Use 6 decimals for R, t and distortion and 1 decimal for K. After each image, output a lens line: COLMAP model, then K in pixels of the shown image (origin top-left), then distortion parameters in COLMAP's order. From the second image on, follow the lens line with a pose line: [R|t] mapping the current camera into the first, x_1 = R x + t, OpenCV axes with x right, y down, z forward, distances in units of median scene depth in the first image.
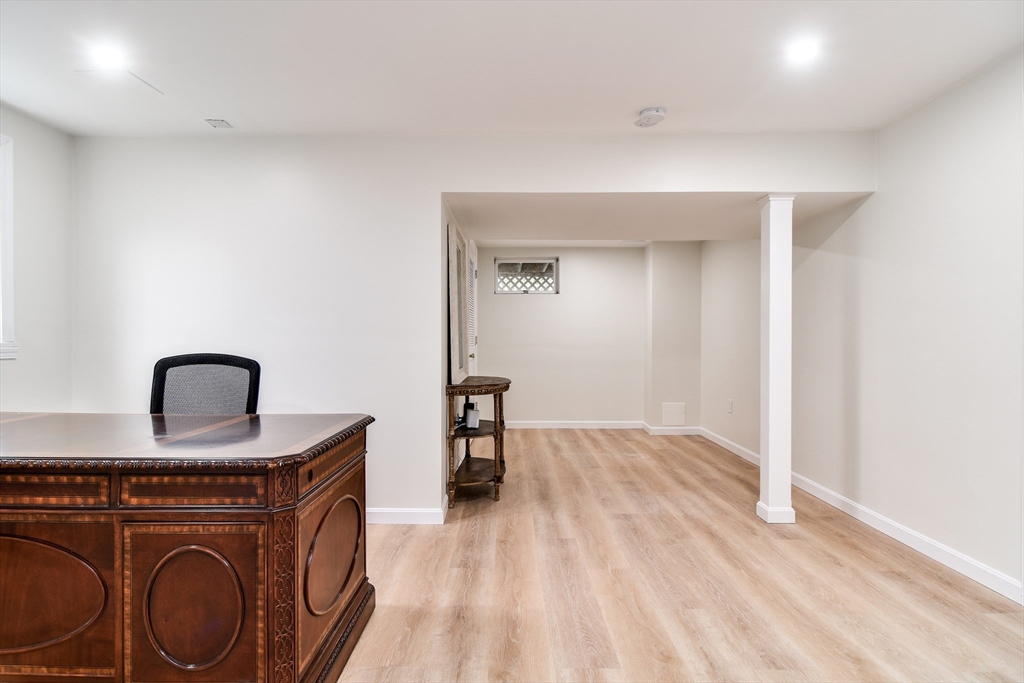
lens RADIAL K [[552.5, 0, 511.9], [0, 552.5, 339.9], [0, 0, 1]] dist [0.008205, -0.000147]
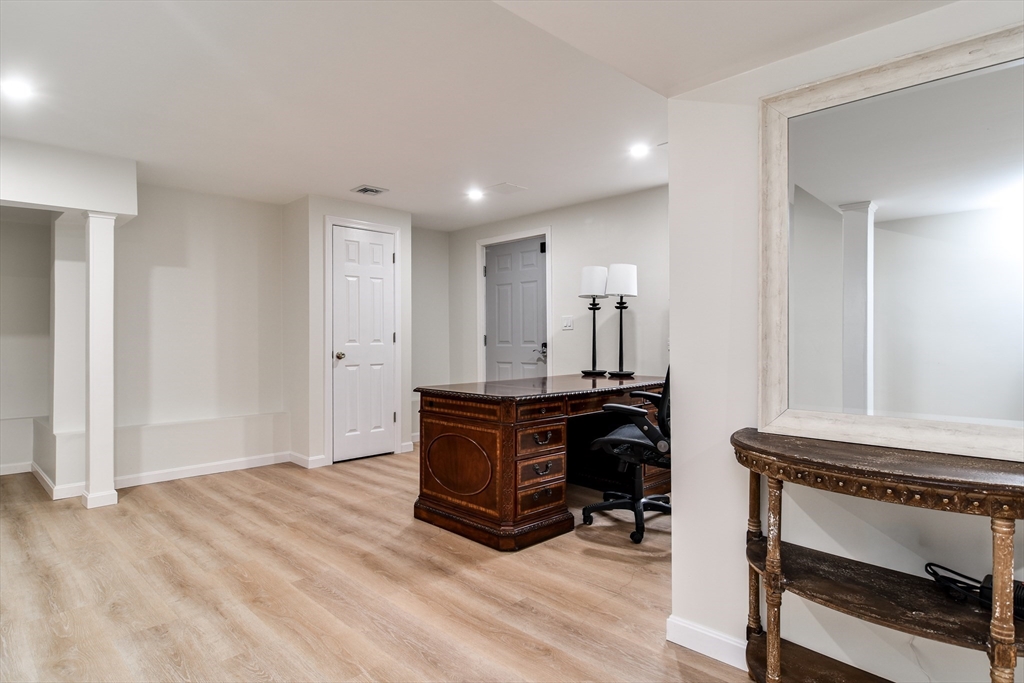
lens RADIAL K [[552.5, 0, 512.4], [0, 552.5, 340.3], [0, 0, 1]] dist [0.008205, -0.000147]
pose [[-0.697002, 0.004005, -0.717058, 0.677828], [-0.000064, 0.999984, 0.005648, -0.008522], [0.717069, 0.003982, -0.696991, 2.010500]]
